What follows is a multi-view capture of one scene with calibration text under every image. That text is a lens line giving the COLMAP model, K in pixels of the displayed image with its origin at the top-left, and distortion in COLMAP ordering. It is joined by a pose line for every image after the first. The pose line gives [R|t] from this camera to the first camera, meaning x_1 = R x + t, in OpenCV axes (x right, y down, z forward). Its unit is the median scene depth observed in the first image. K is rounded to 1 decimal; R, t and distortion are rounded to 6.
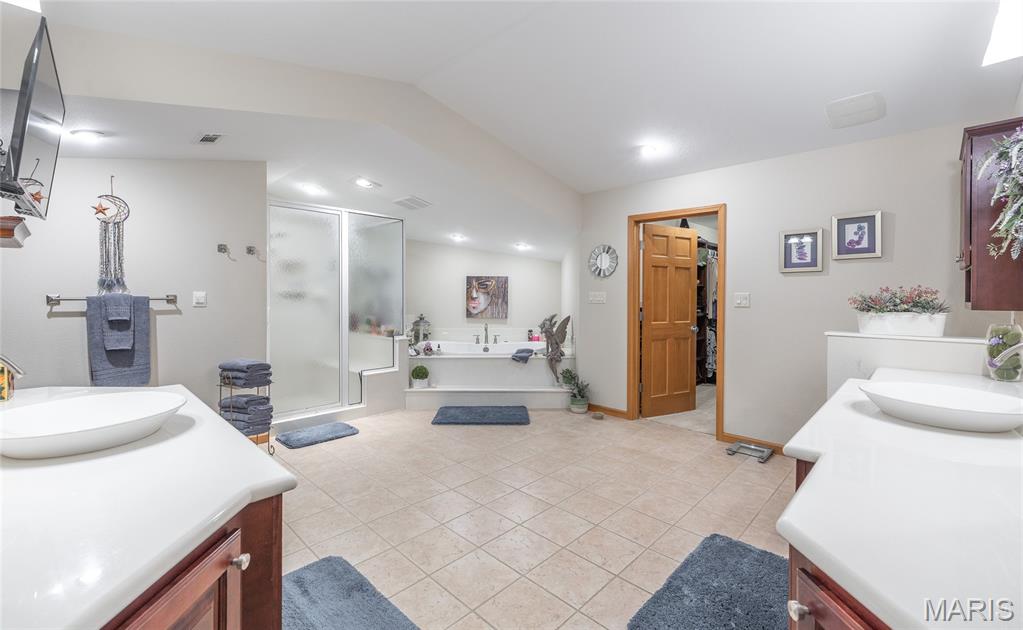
lens RADIAL K [[434.7, 0, 503.9], [0, 434.7, 299.5], [0, 0, 1]] dist [0.001461, -0.000132]
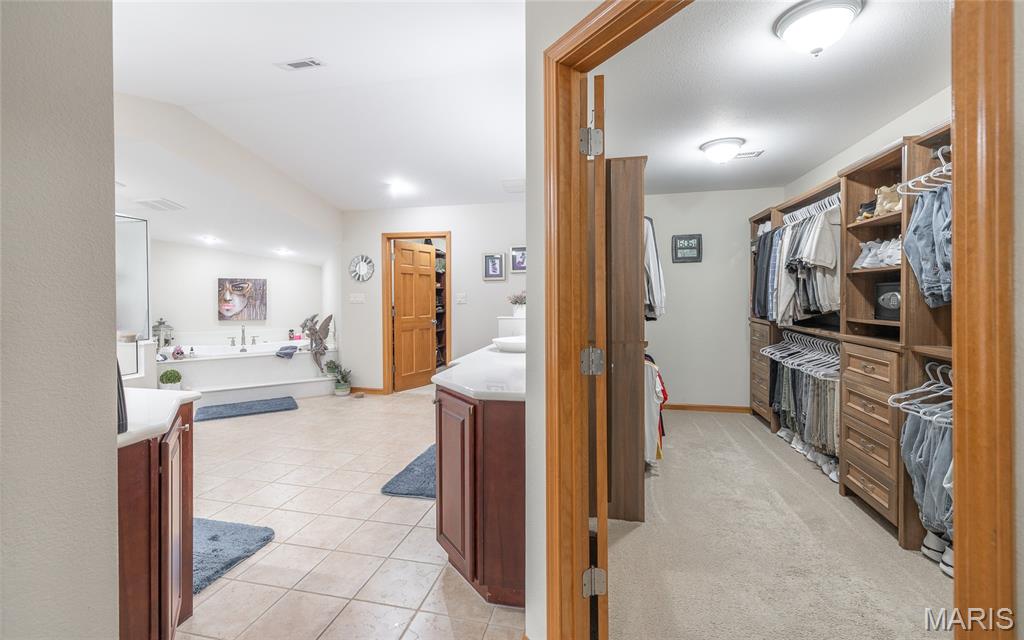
lens RADIAL K [[435.1, 0, 513.5], [0, 435.1, 299.6], [0, 0, 1]] dist [0.001461, -0.000132]
pose [[0.845679, -0.012675, 0.533541, -0.060741], [0.013709, 0.999904, 0.002024, 0.002568], [-0.533515, 0.005602, 0.845772, -0.246253]]
